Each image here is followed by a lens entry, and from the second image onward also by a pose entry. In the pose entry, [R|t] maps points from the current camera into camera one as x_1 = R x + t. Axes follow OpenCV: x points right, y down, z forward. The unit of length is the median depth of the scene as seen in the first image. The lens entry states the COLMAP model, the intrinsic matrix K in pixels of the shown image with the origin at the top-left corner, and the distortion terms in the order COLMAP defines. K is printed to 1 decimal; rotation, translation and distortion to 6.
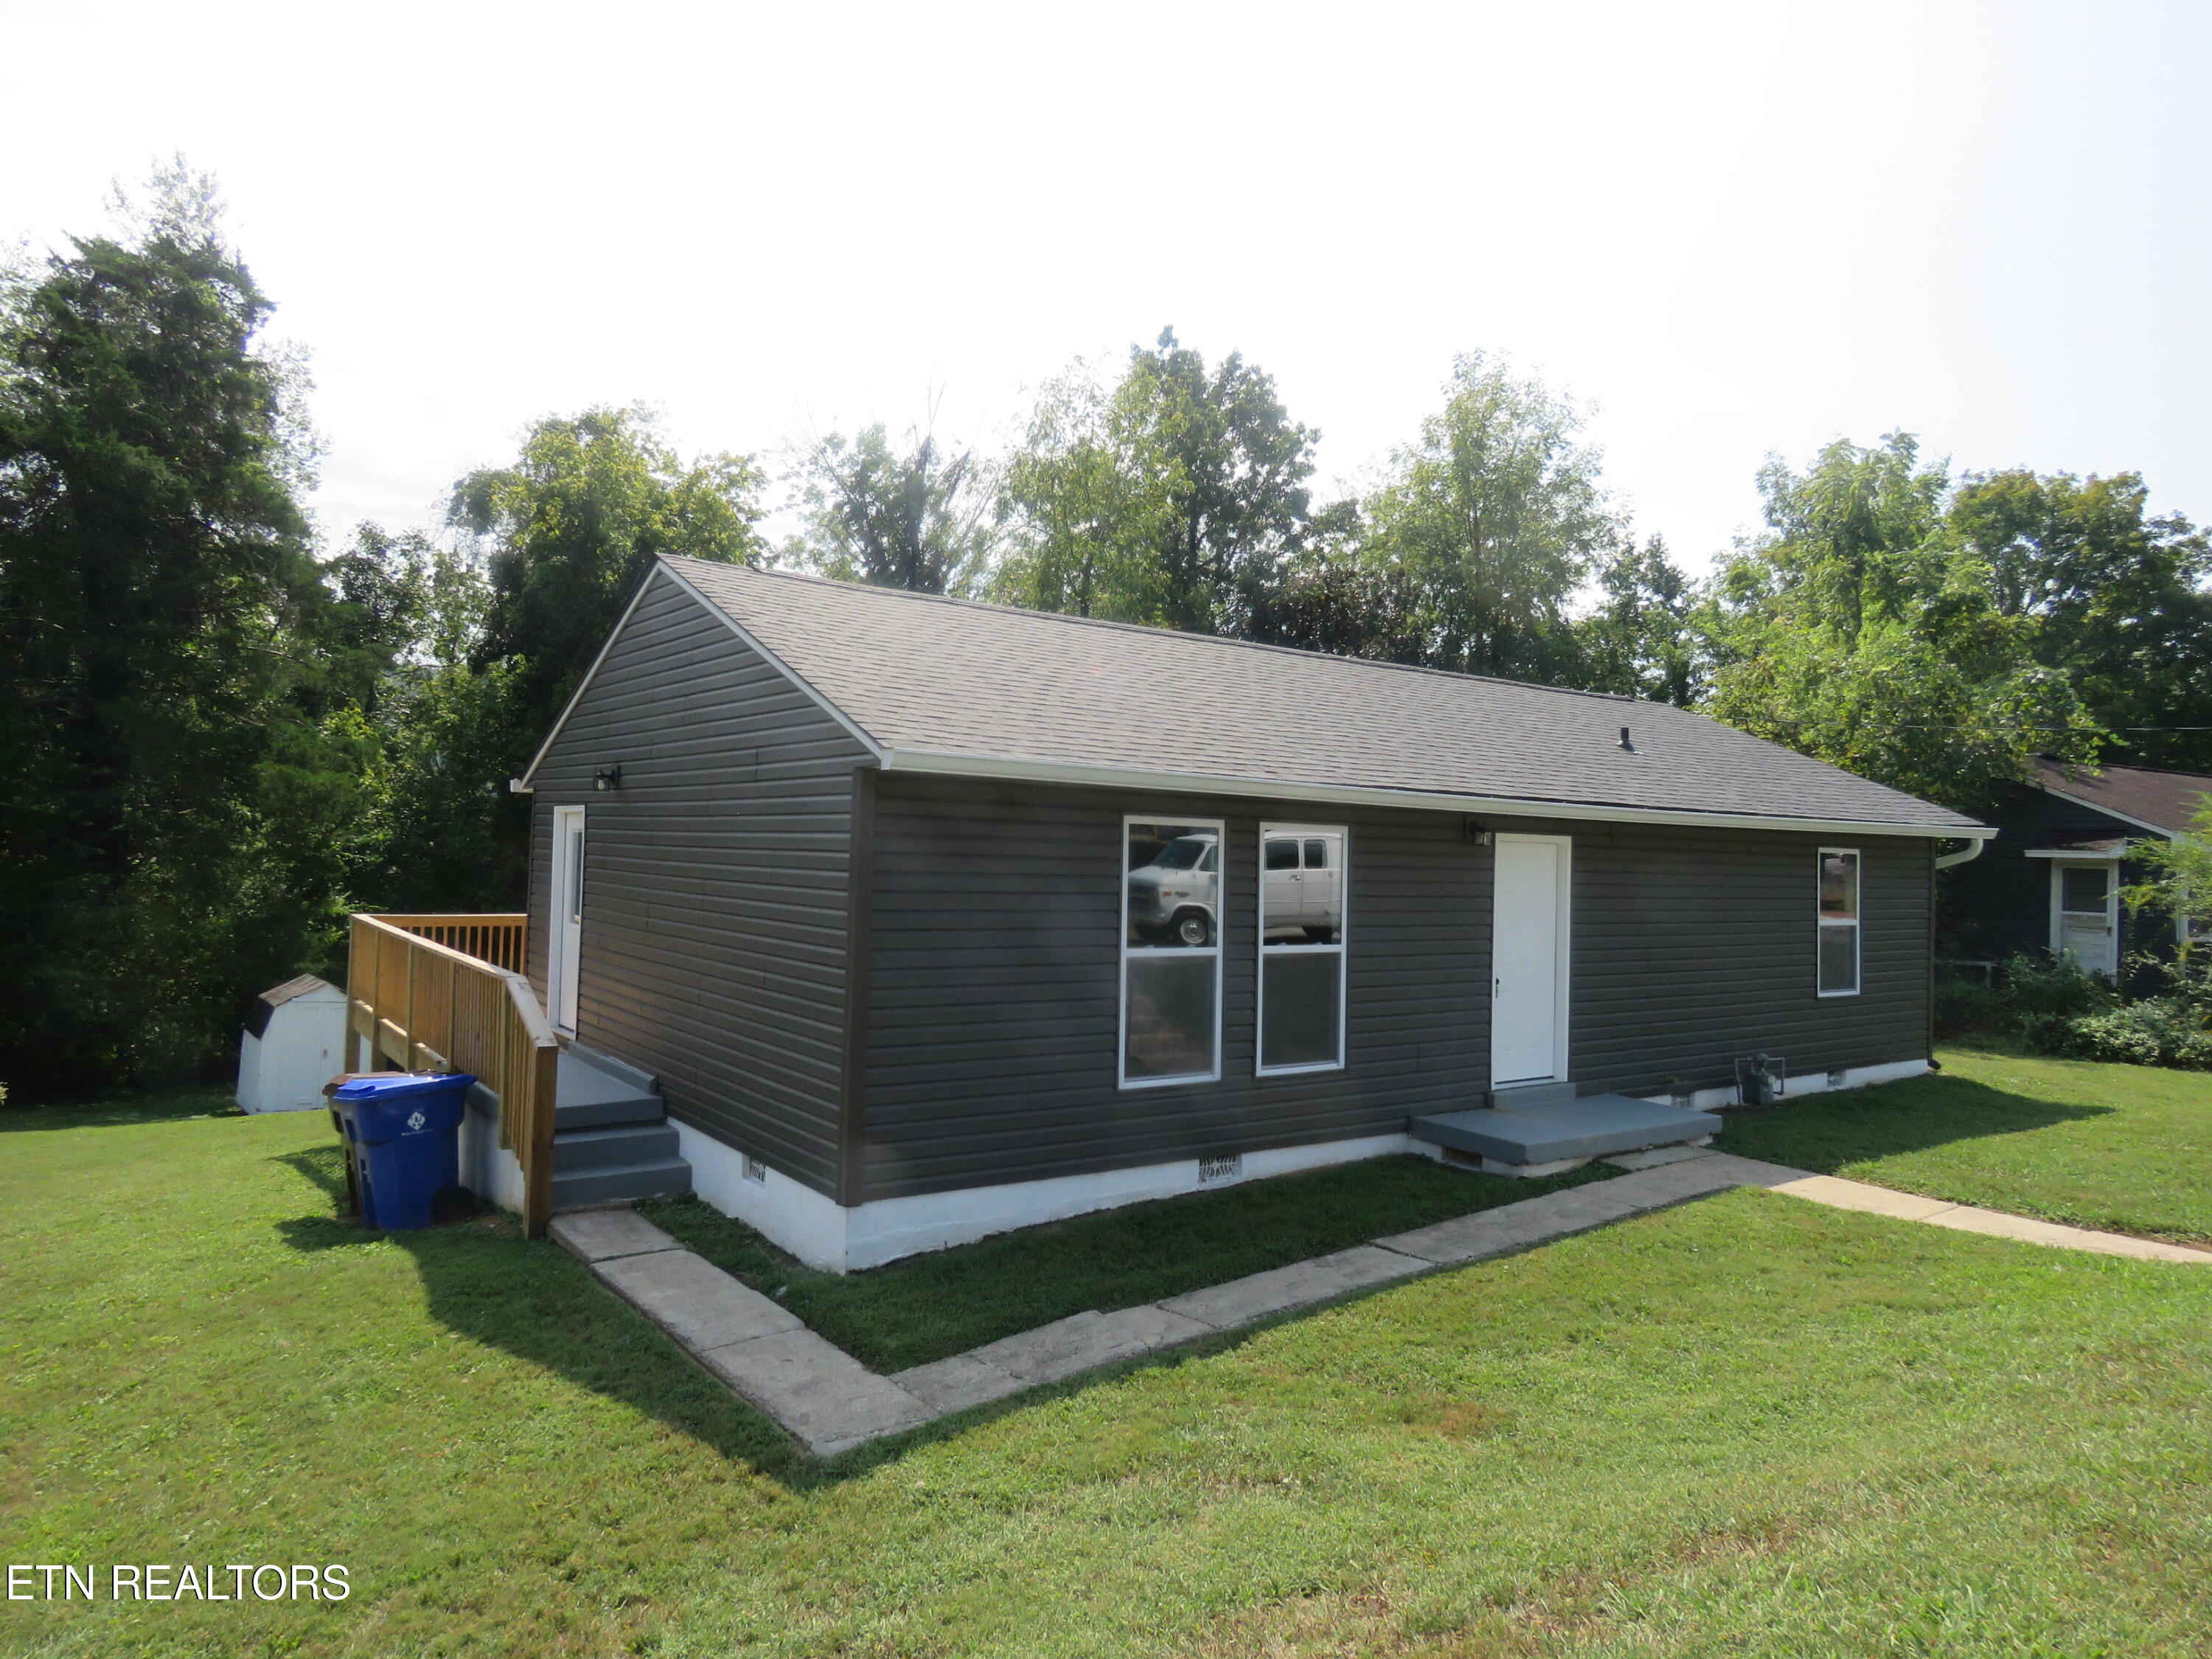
lens RADIAL K [[1403.9, 0, 1099.1], [0, 1403.9, 831.8], [0, 0, 1]] dist [-0.009302, 0.001374]
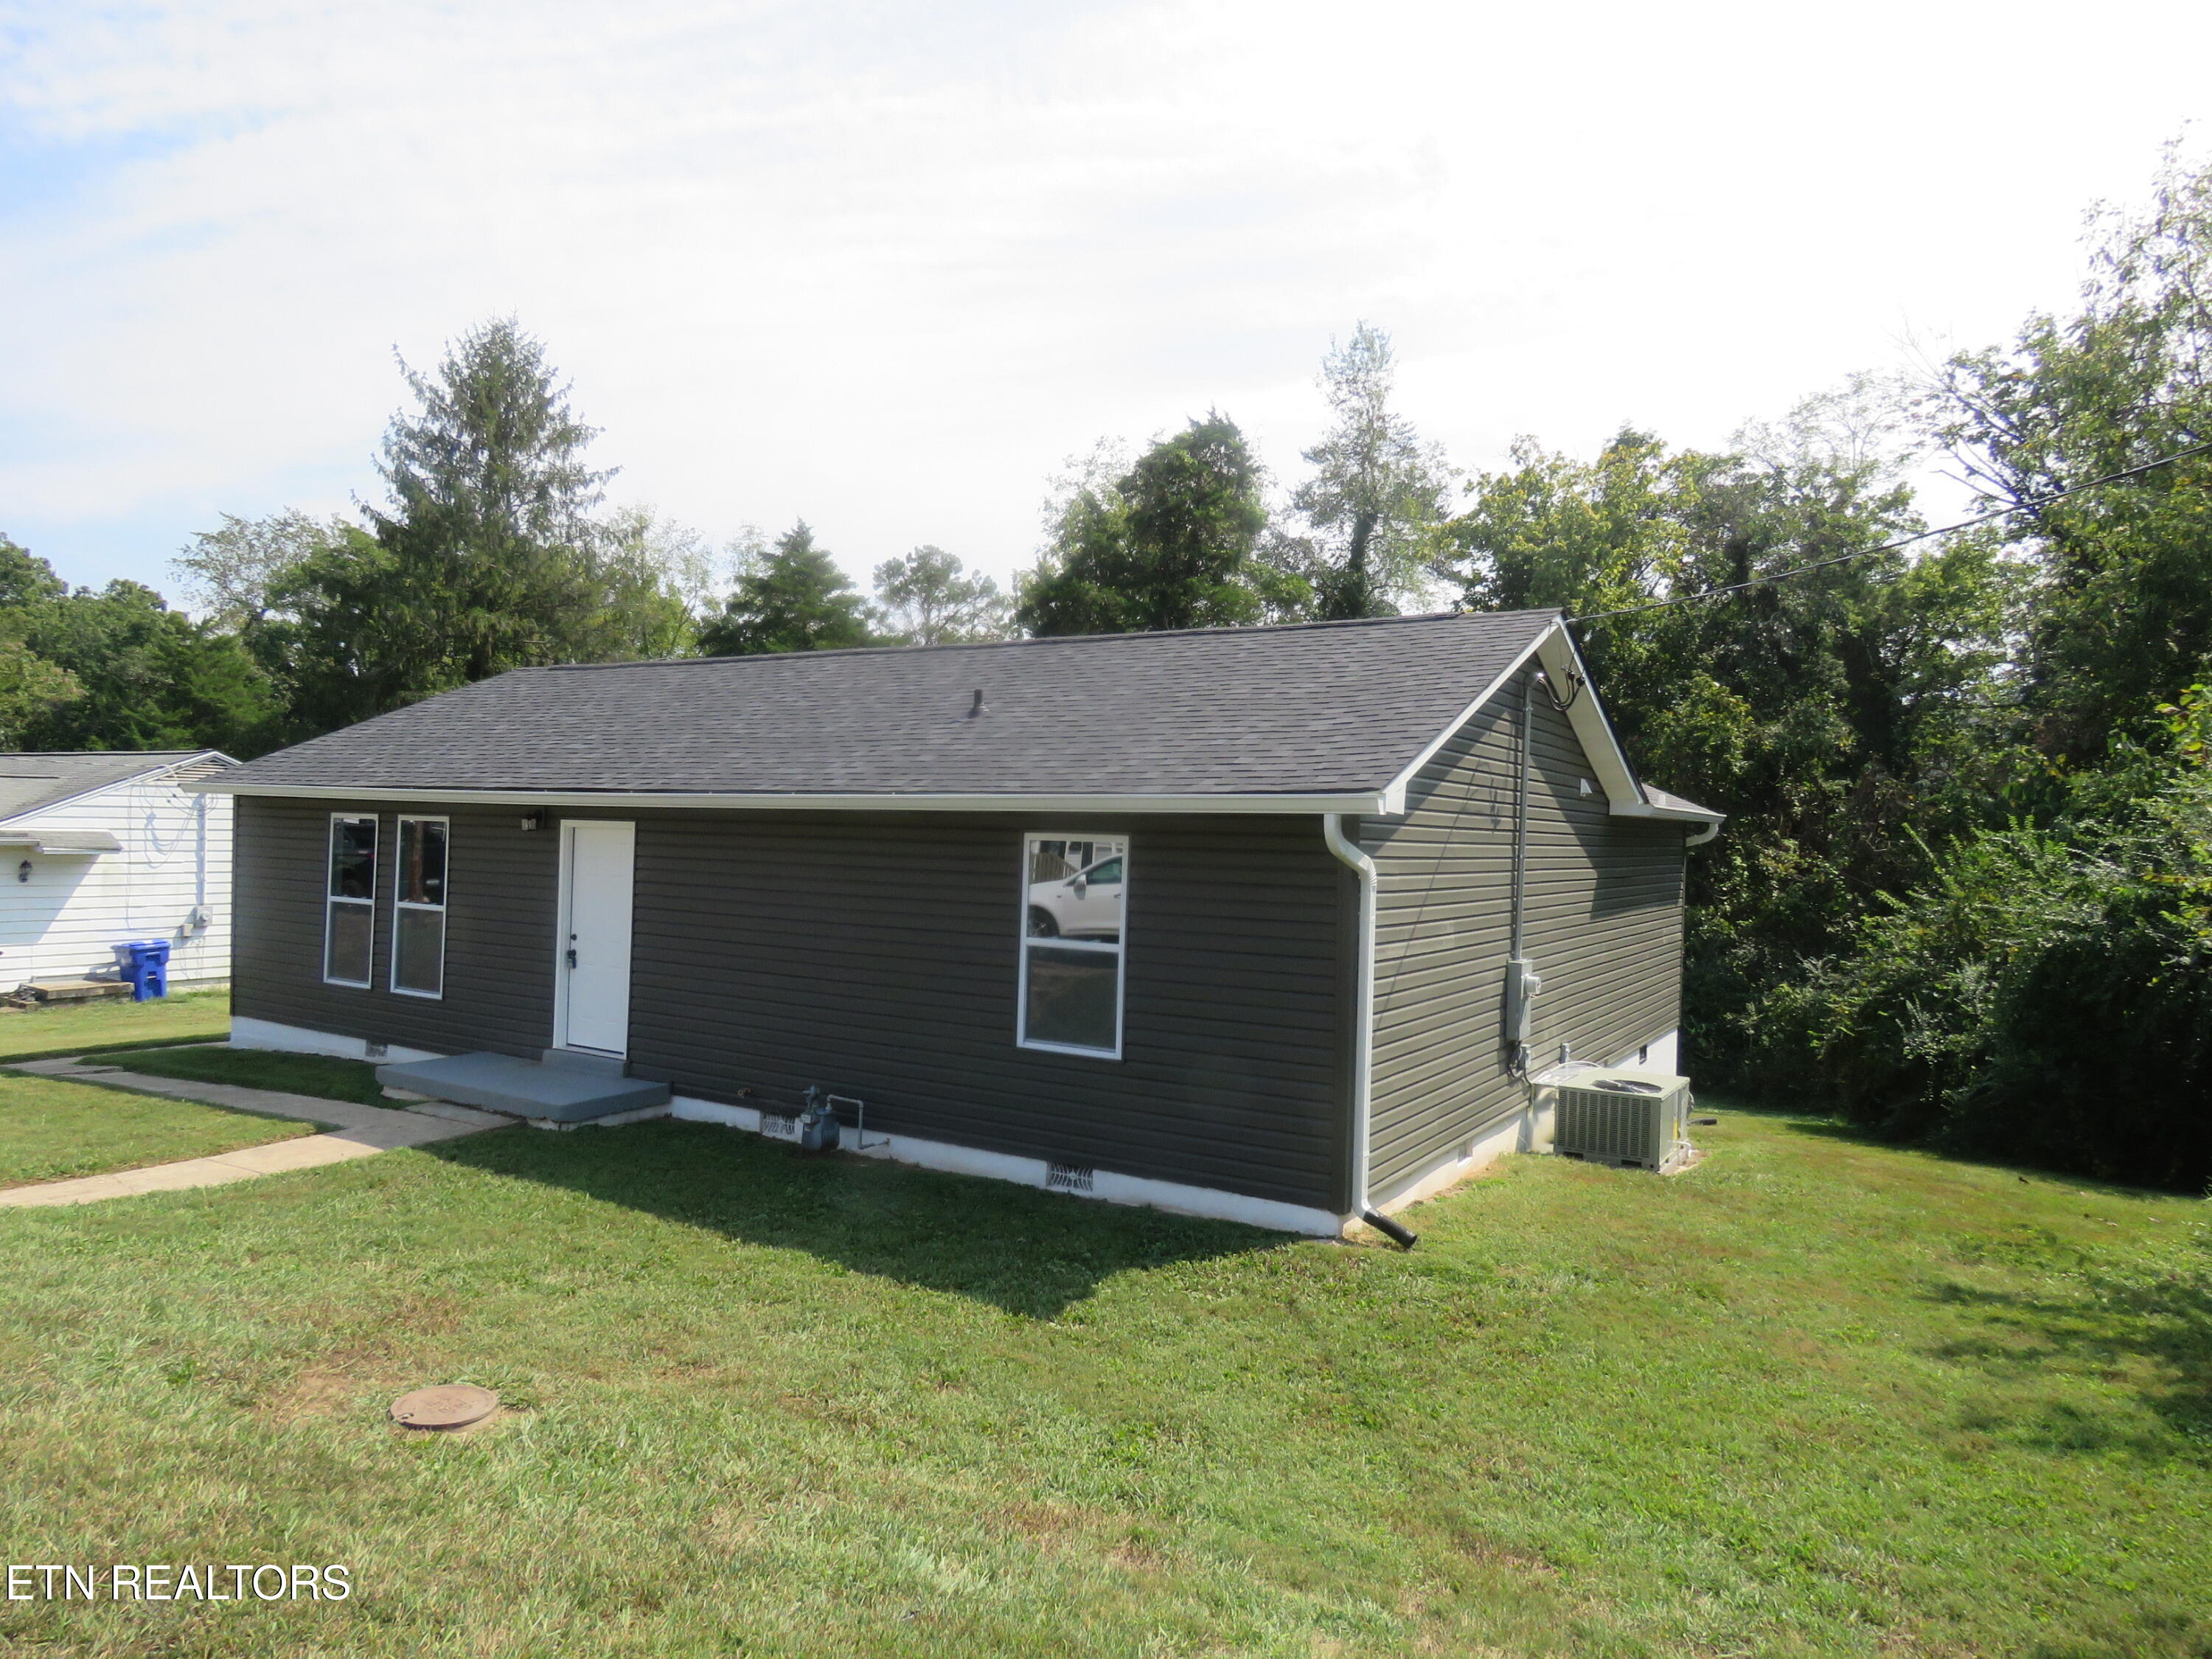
lens RADIAL K [[1403.9, 0, 1099.1], [0, 1403.9, 831.8], [0, 0, 1]] dist [-0.009302, 0.001374]
pose [[0.371476, -0.017179, -0.928284, 1.413851], [-0.004273, 0.999787, -0.020212, 0.029920], [0.928433, 0.011475, 0.371323, 0.934580]]
